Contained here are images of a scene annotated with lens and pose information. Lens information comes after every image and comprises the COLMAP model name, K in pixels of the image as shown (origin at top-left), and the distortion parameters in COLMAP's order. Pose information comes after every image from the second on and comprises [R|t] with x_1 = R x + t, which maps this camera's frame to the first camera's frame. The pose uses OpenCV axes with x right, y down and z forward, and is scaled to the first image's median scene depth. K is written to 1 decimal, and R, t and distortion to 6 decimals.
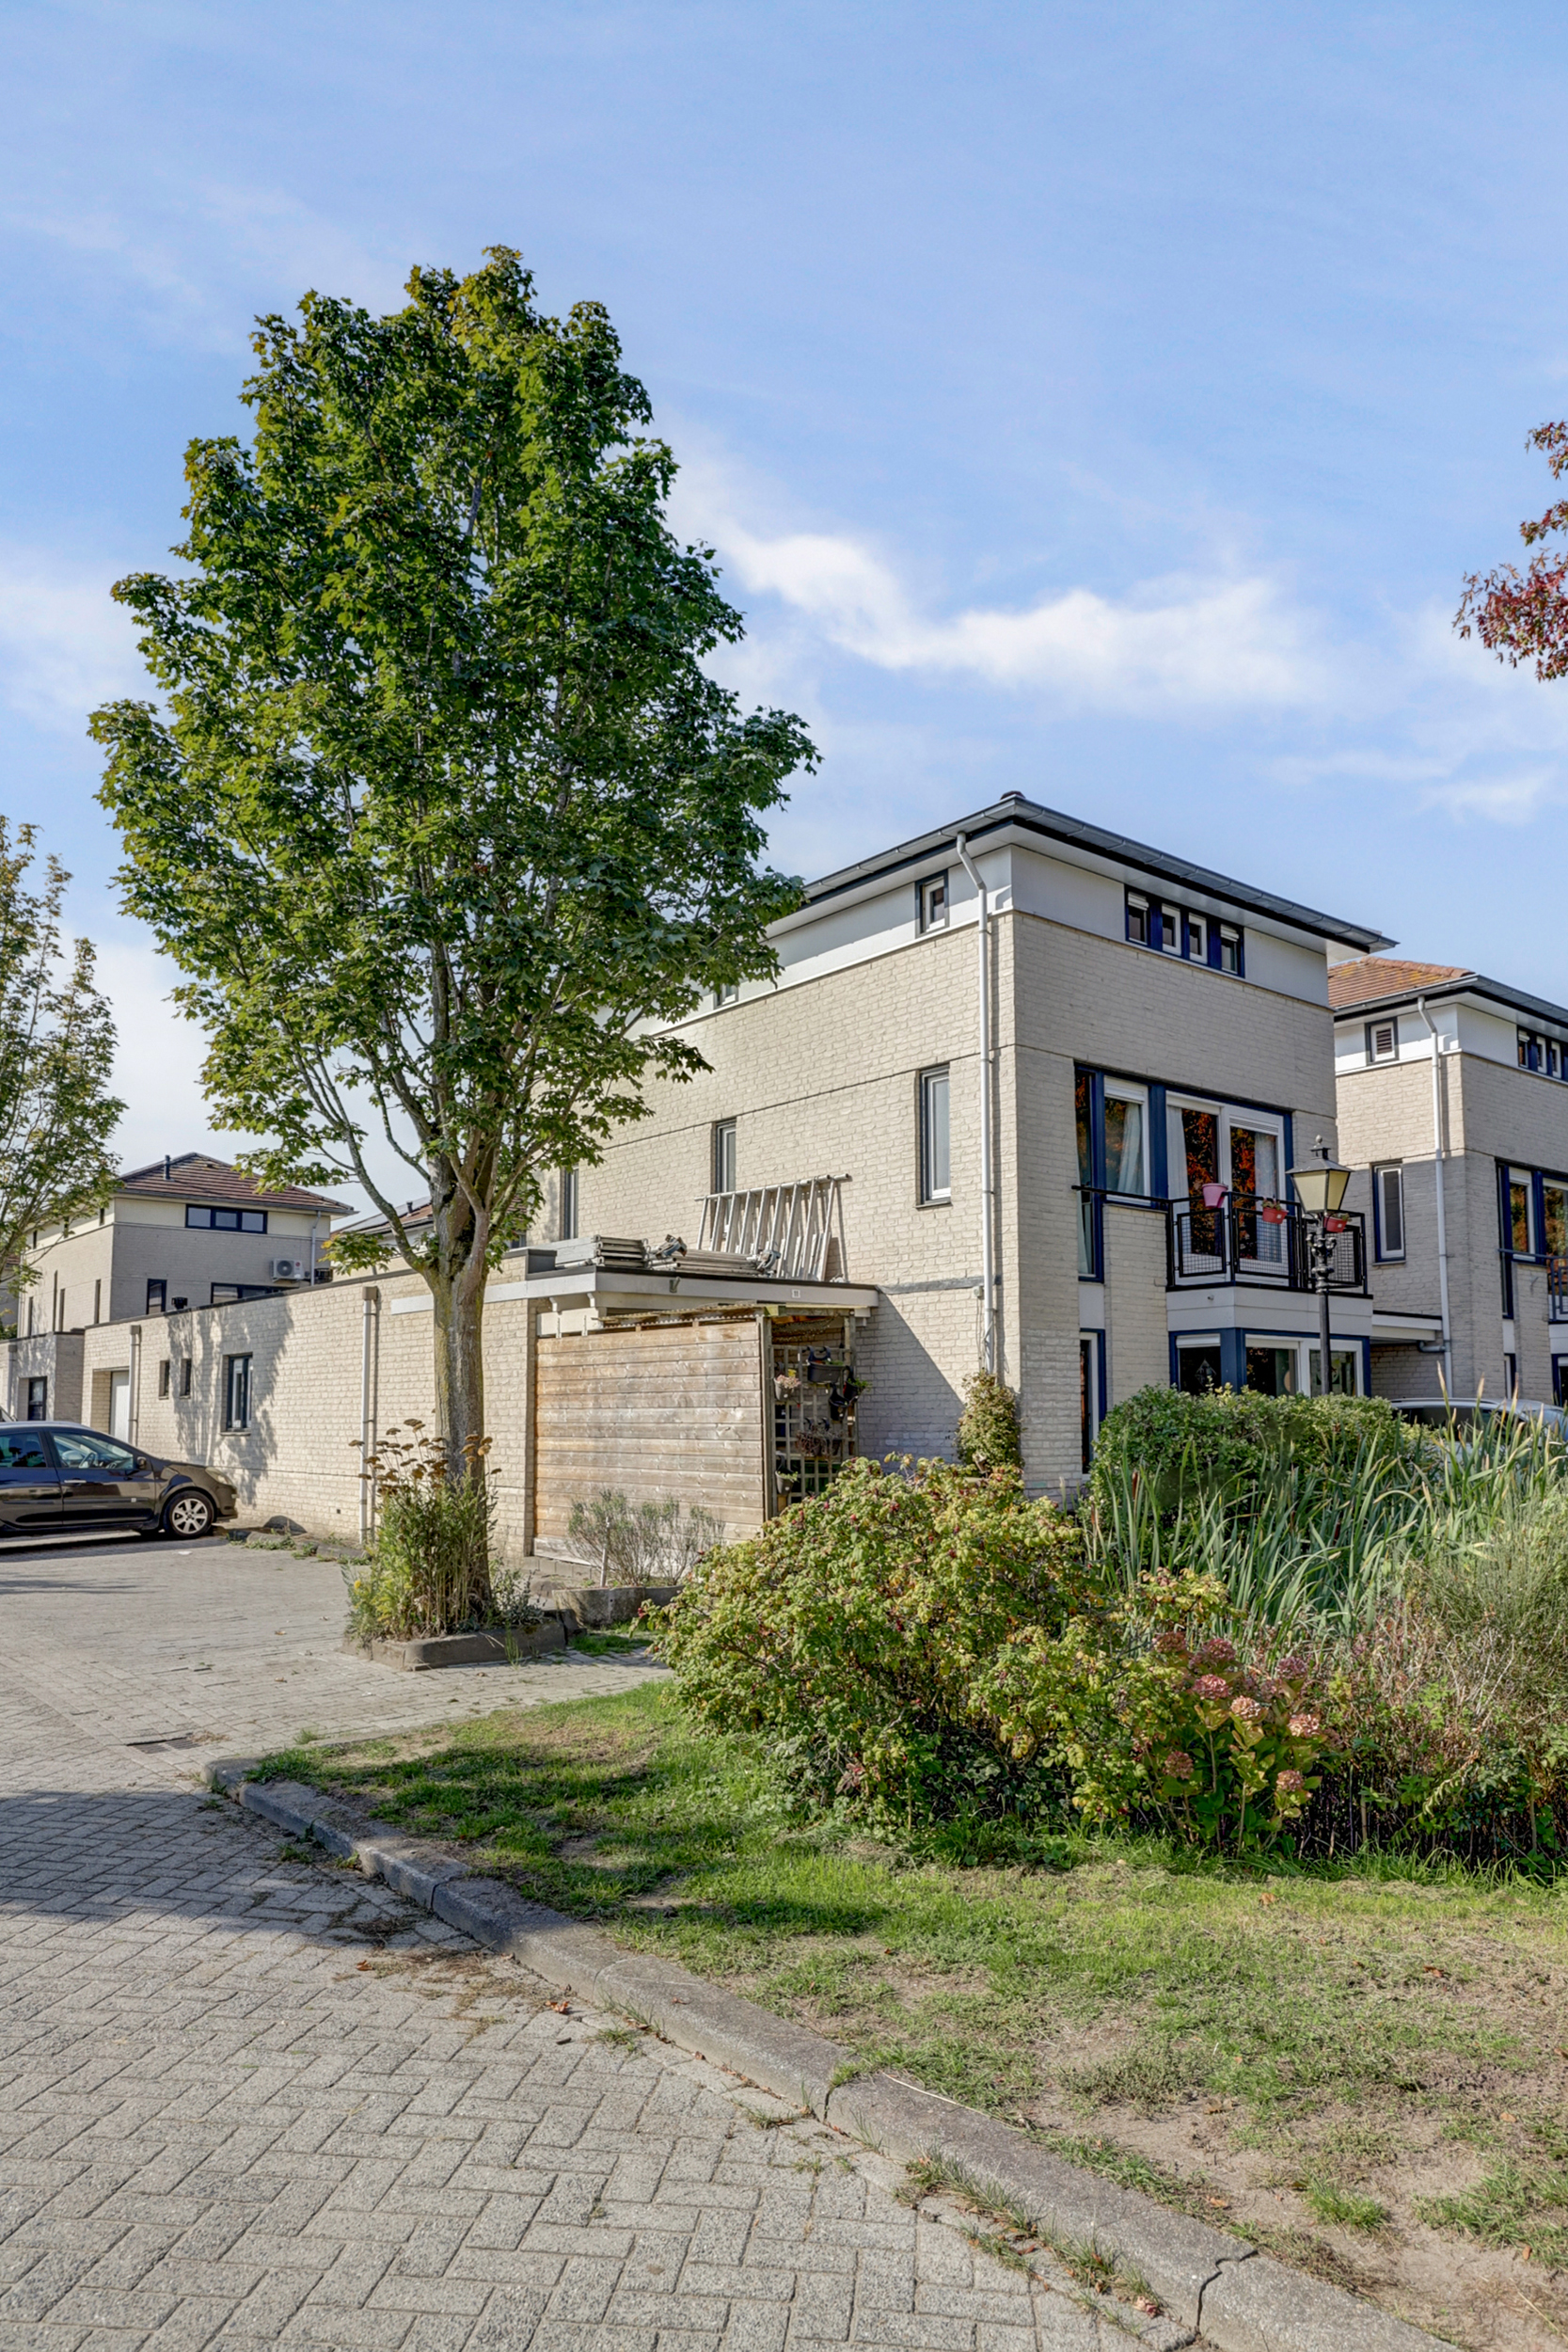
lens RADIAL K [[1504.5, 0, 752.1], [0, 1504.5, 1274.3], [0, 0, 1]] dist [-0.000634, 0.000468]
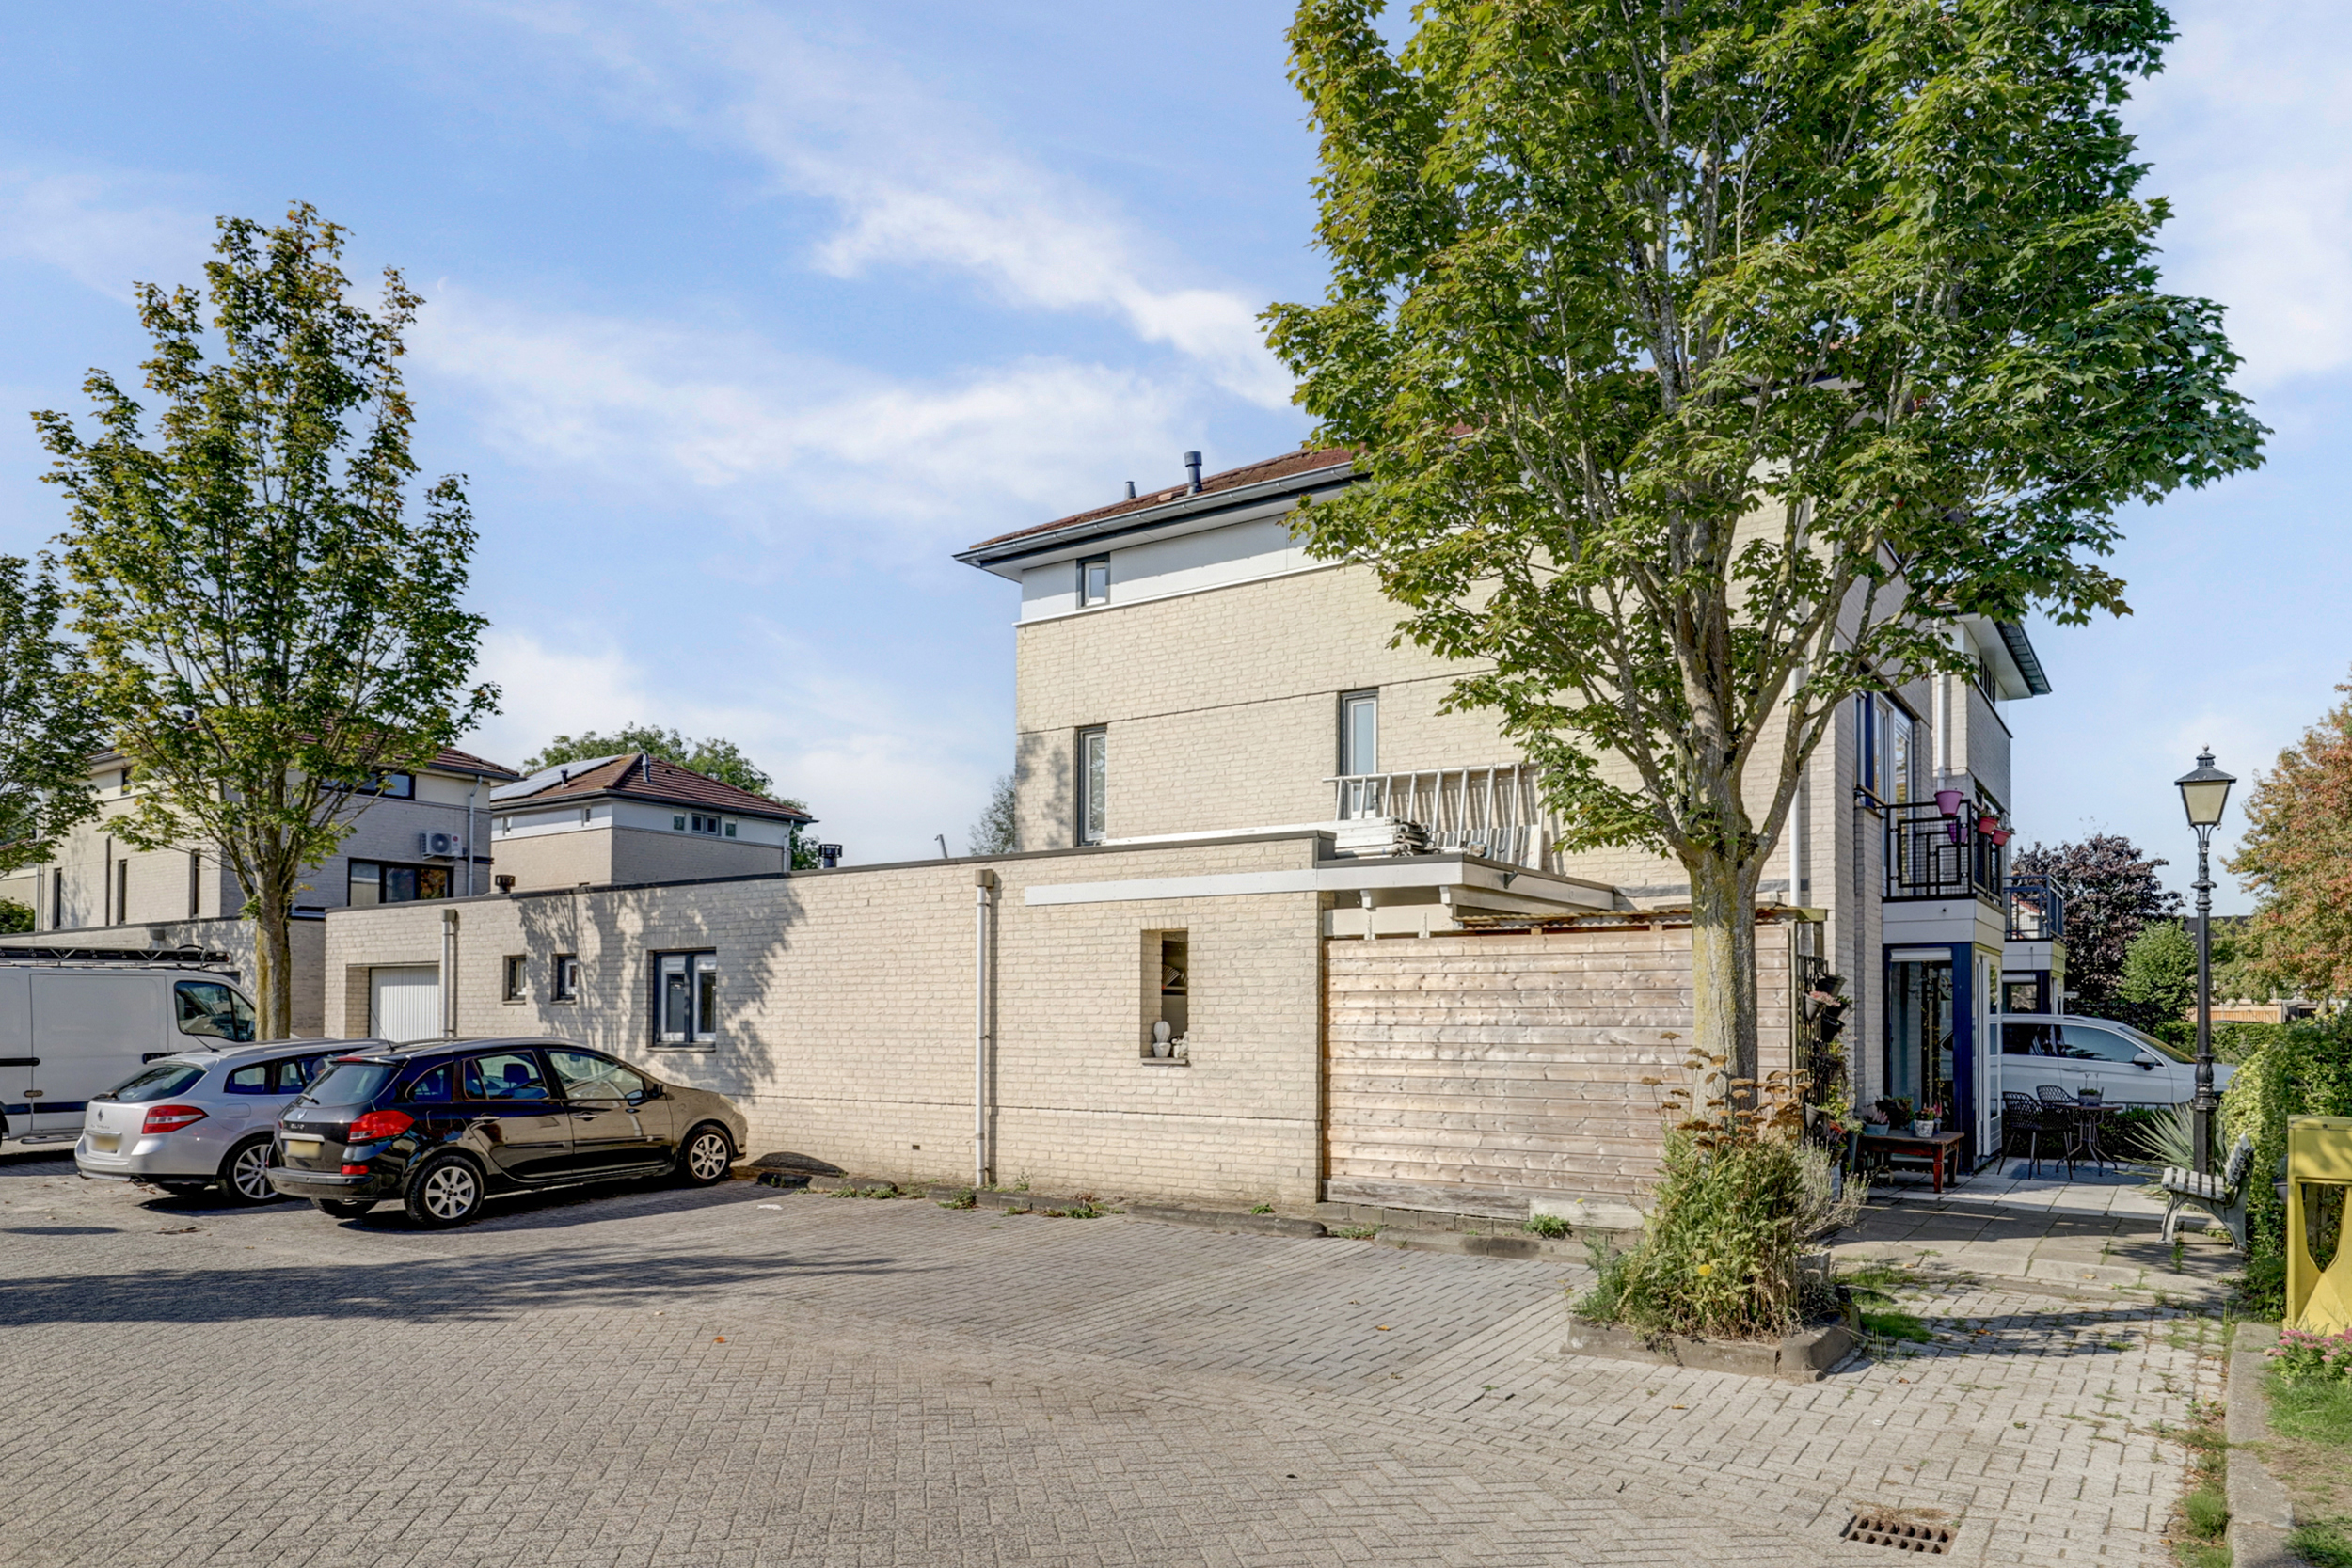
lens RADIAL K [[1504.5, 0, 1174.4], [0, 1504.5, 980.9], [0, 0, 1]] dist [-0.000634, 0.000468]
pose [[0.956565, 0.010921, 0.291315, -0.641274], [-0.031279, 0.997374, 0.065318, 0.019389], [-0.289837, -0.071593, 0.954395, 0.331062]]
